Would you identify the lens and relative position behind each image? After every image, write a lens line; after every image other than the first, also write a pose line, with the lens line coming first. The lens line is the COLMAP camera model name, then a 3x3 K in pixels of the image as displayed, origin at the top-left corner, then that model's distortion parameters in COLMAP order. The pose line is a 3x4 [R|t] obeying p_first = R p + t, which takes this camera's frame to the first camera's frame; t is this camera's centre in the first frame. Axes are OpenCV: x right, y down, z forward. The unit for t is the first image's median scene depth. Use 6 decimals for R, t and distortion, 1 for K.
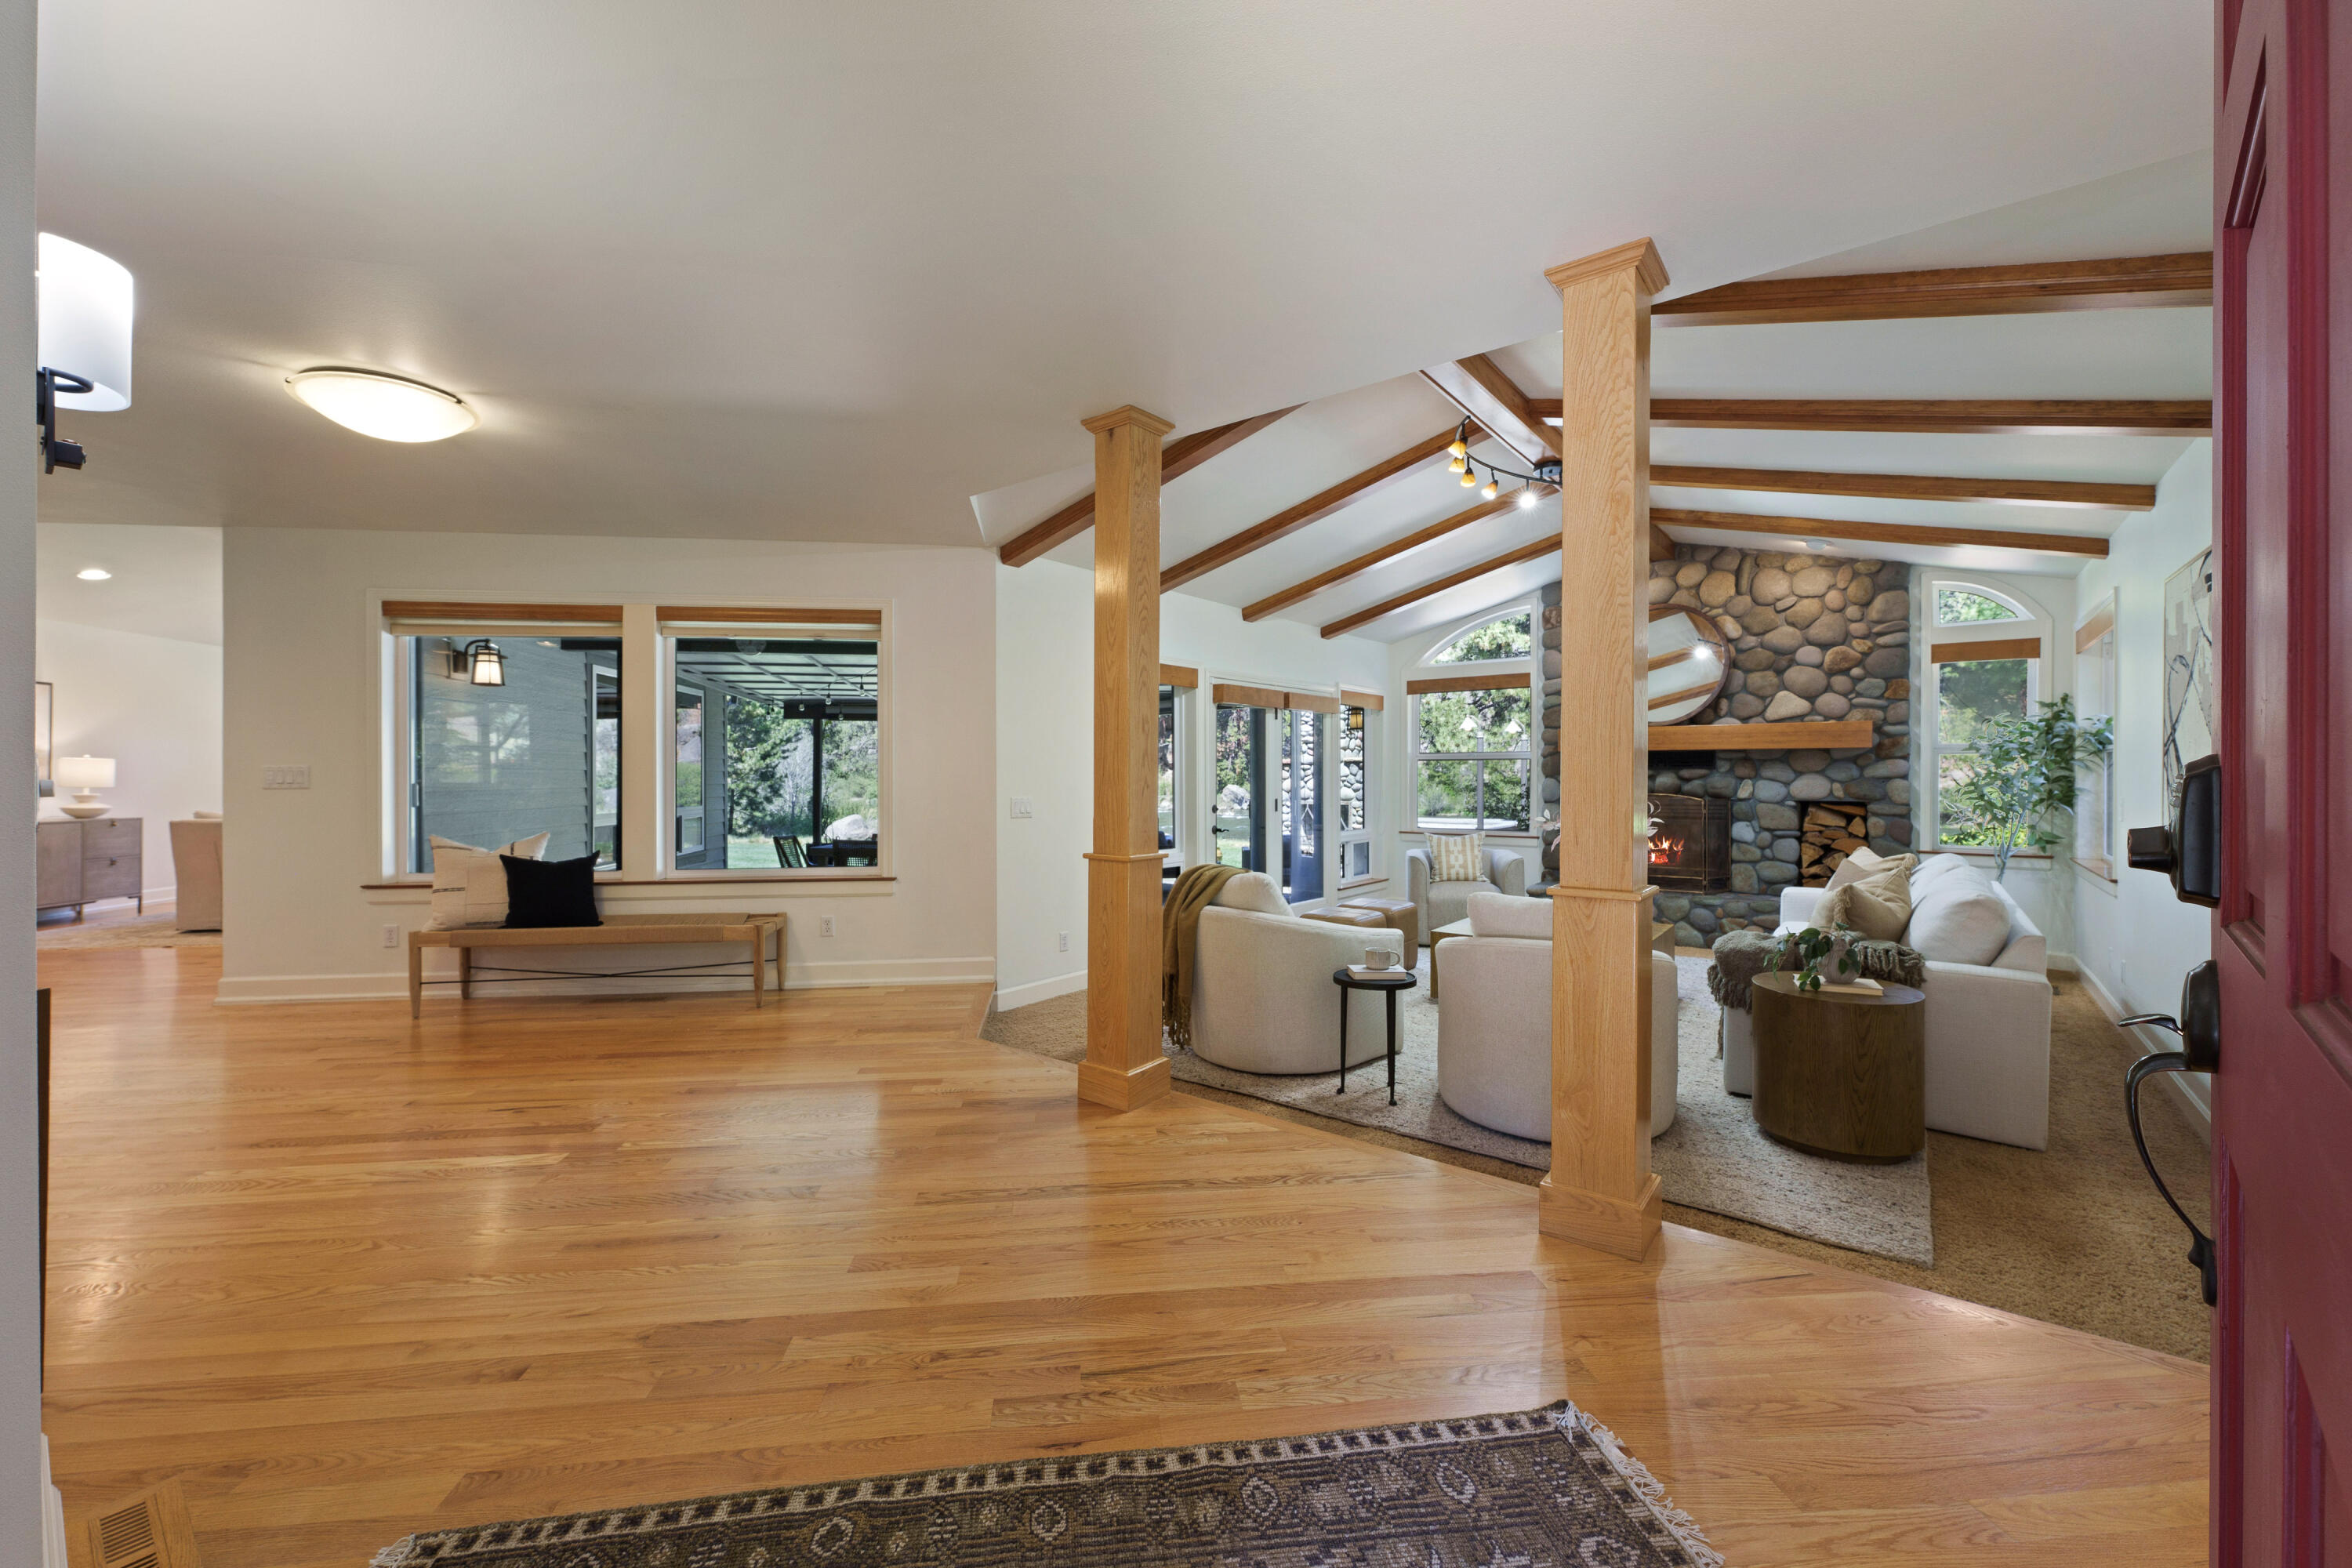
lens RADIAL K [[919.5, 0, 1167.3], [0, 919.5, 780.3], [0, 0, 1]] dist [-0.002957, 0.000068]
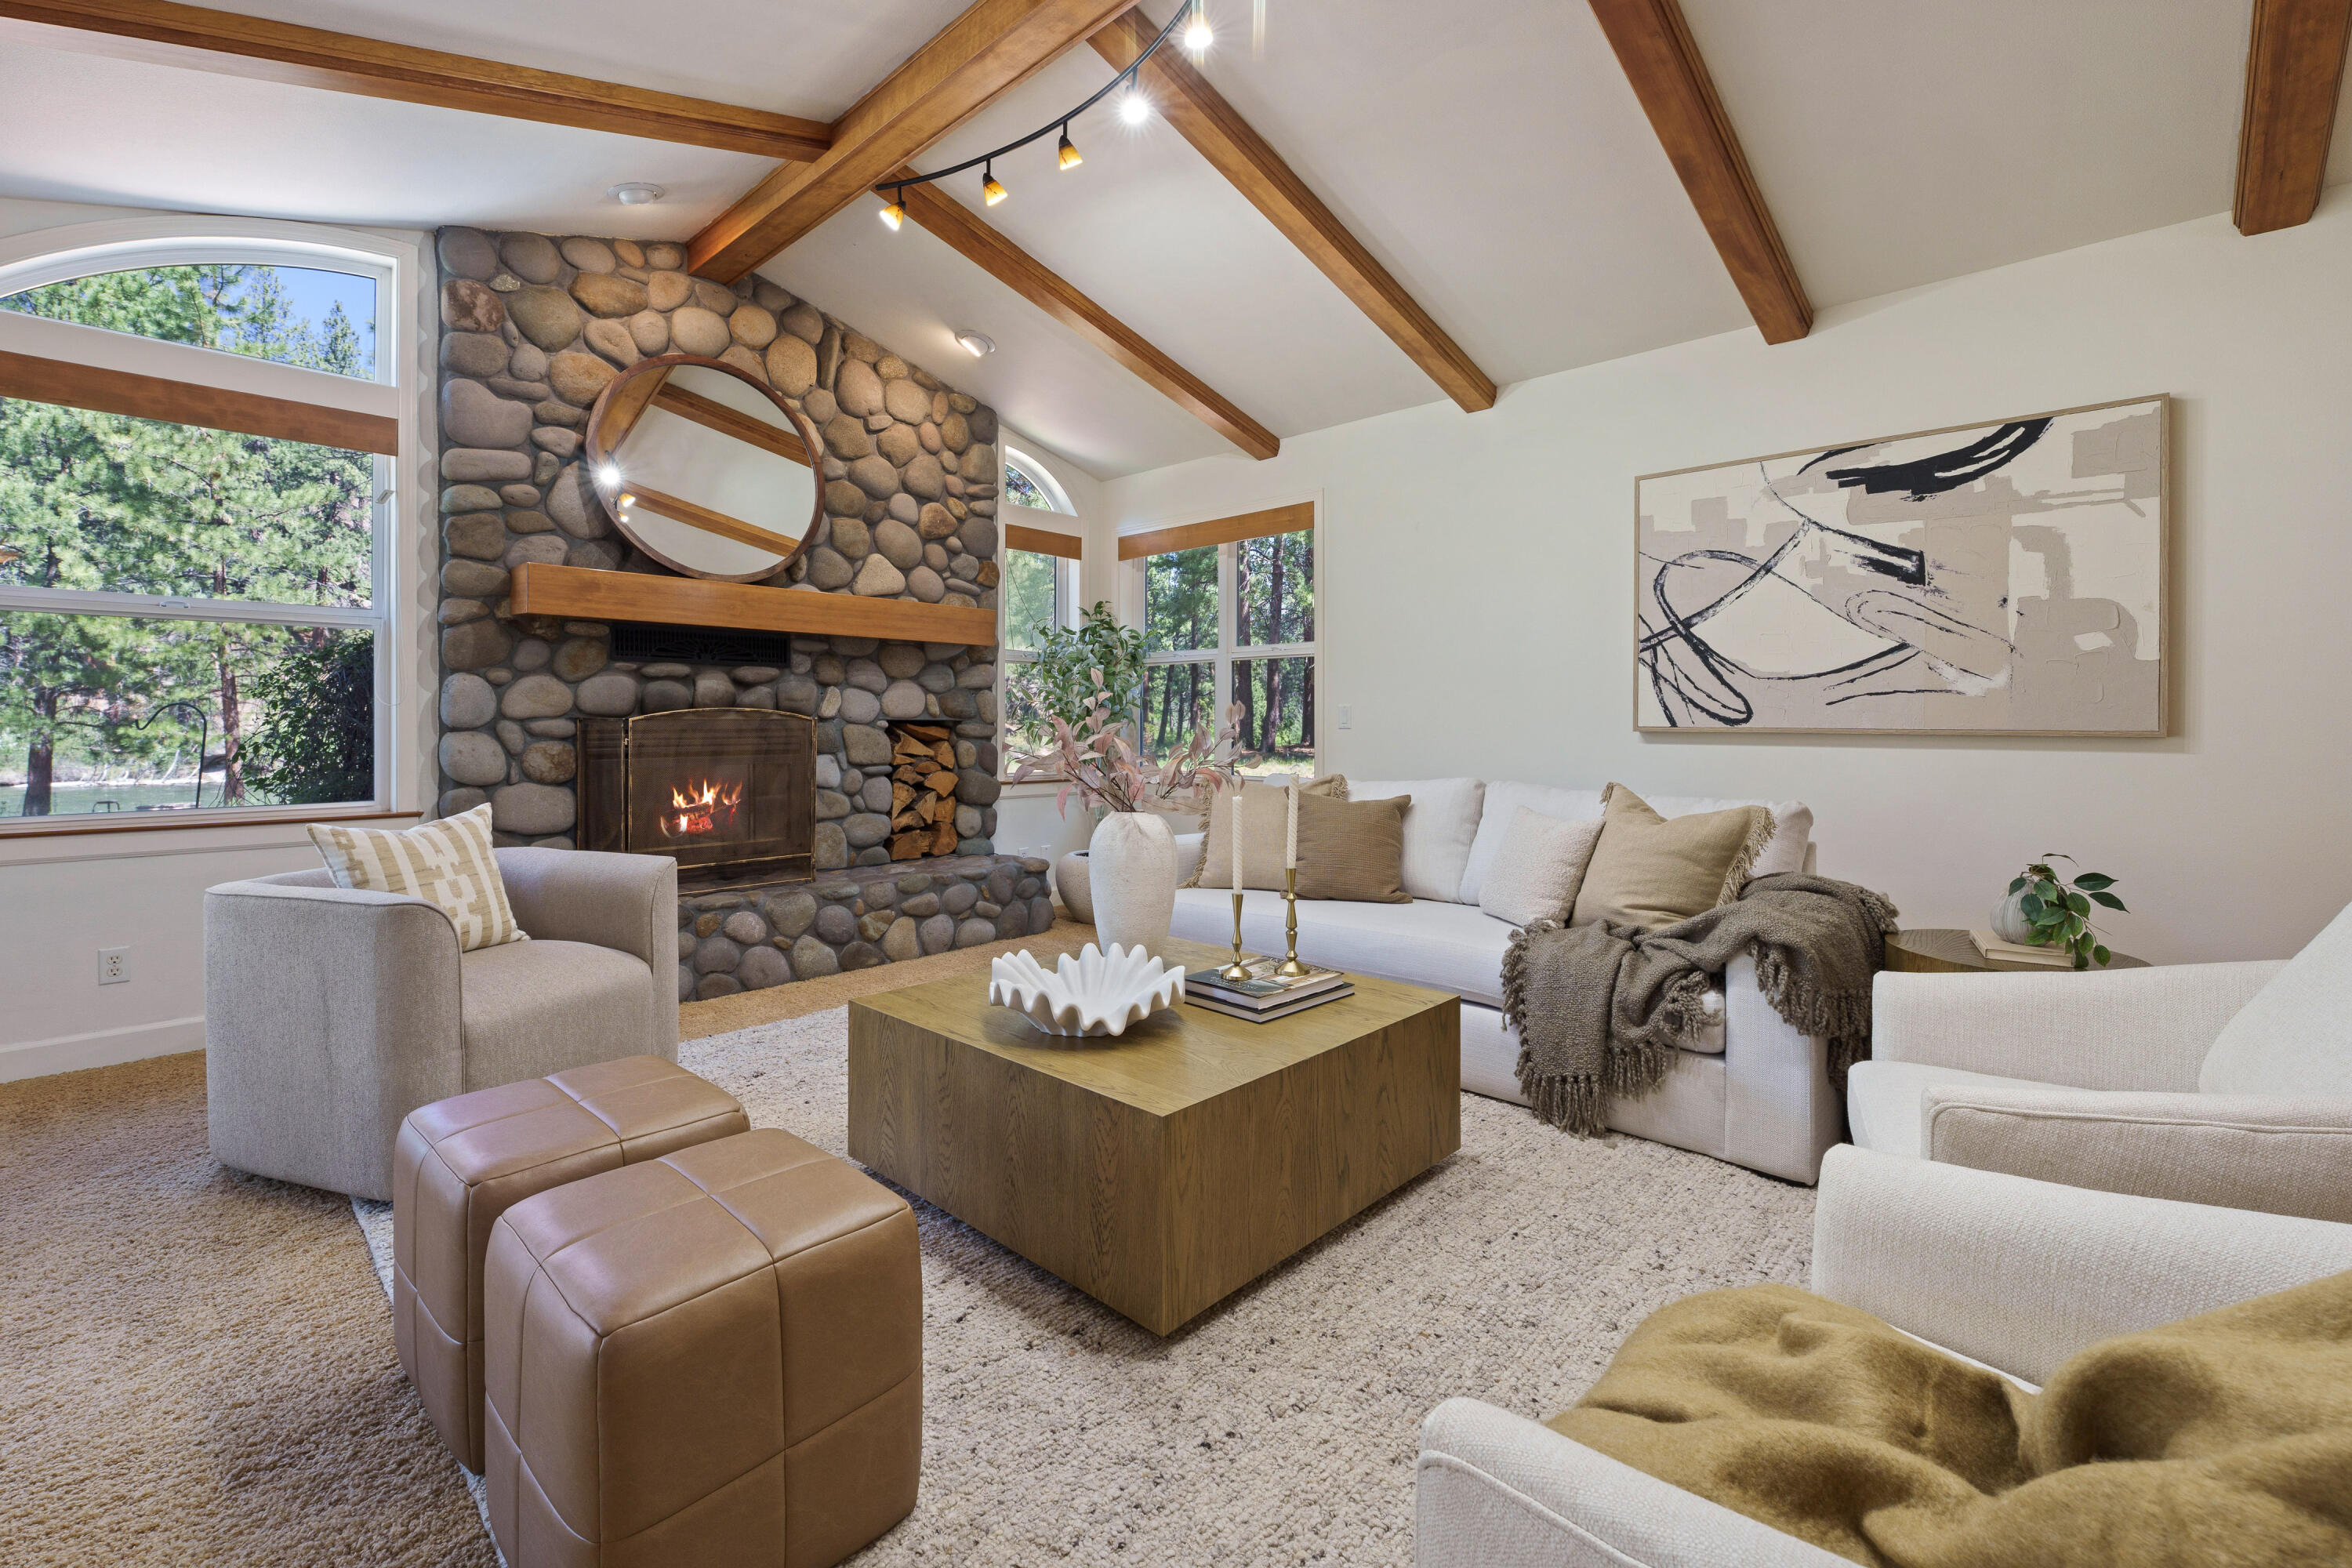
lens RADIAL K [[1019.8, 0, 1168.3], [0, 1019.8, 721.0], [0, 0, 1]] dist [0.006649, -0.002567]
pose [[0.097108, 0.002672, 0.995270, -0.036683], [0.003445, 0.999990, -0.003021, 0.025661], [-0.995268, 0.003722, 0.097098, 0.722107]]
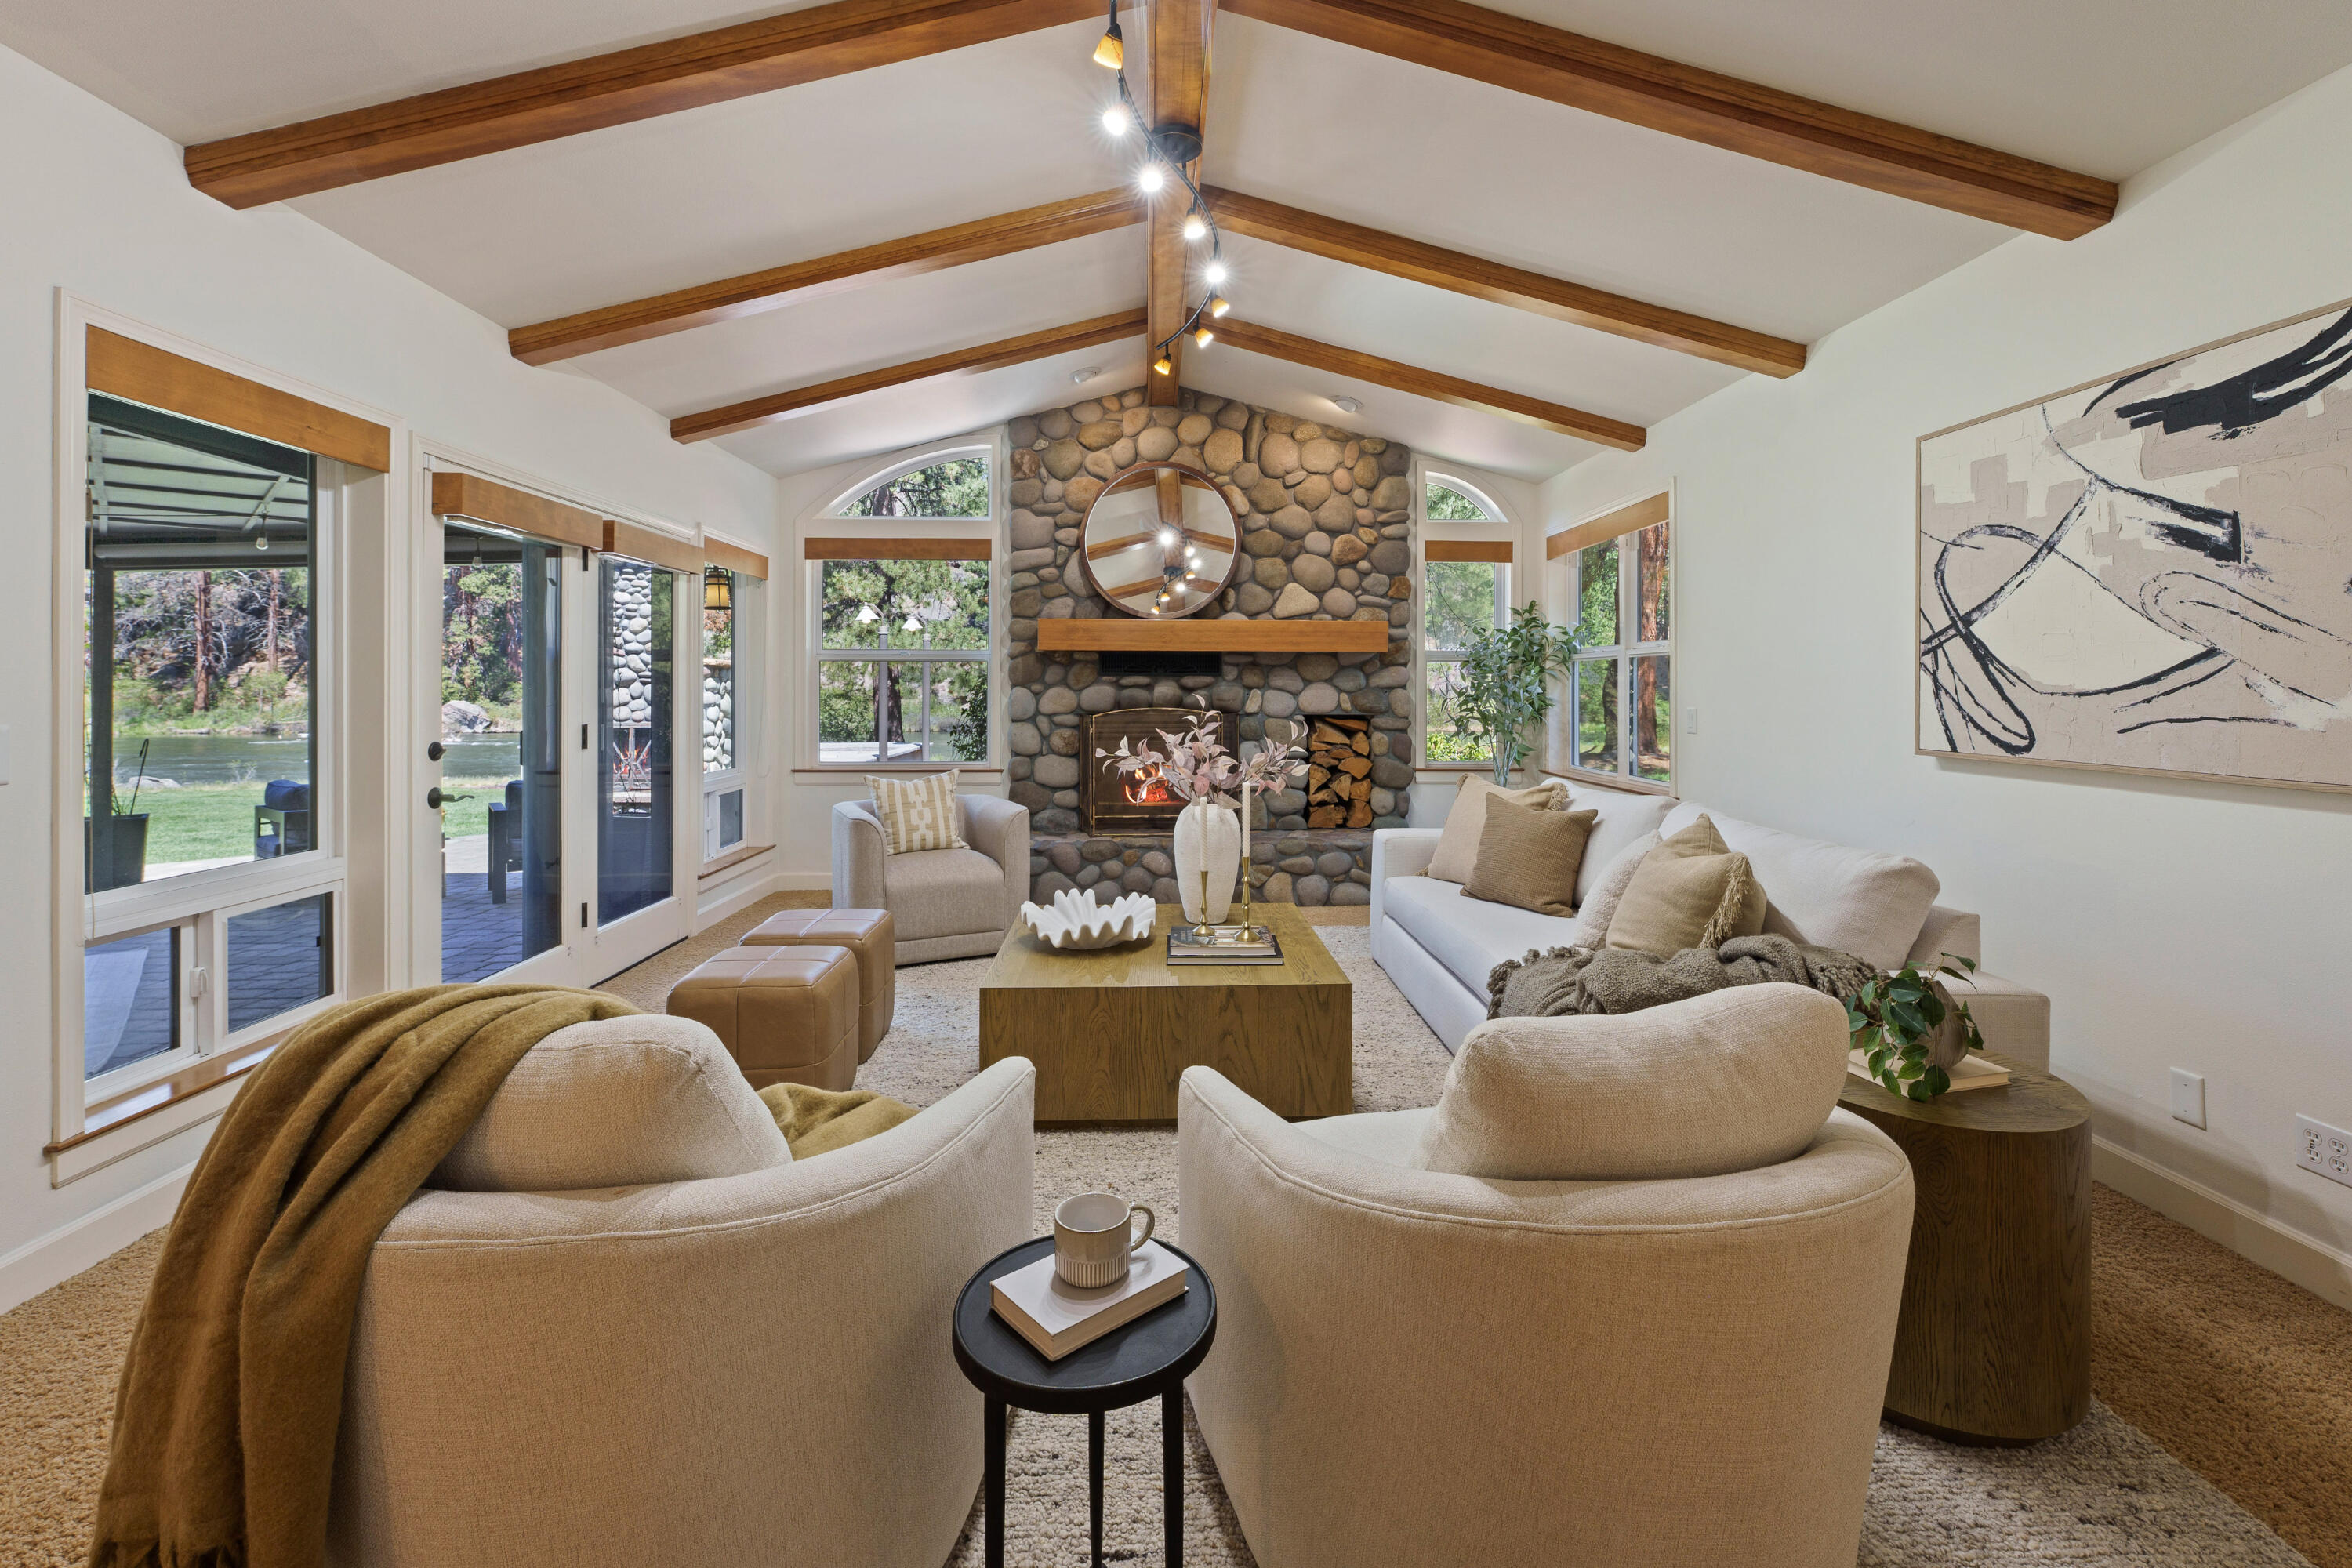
lens RADIAL K [[980.7, 0, 1171.1], [0, 980.7, 687.0], [0, 0, 1]] dist [0.002454, -0.001159]
pose [[0.765383, 0.004106, 0.643563, 0.016787], [0.000595, 0.999975, -0.007088, 0.003109], [-0.643575, 0.005808, 0.765361, 0.393223]]
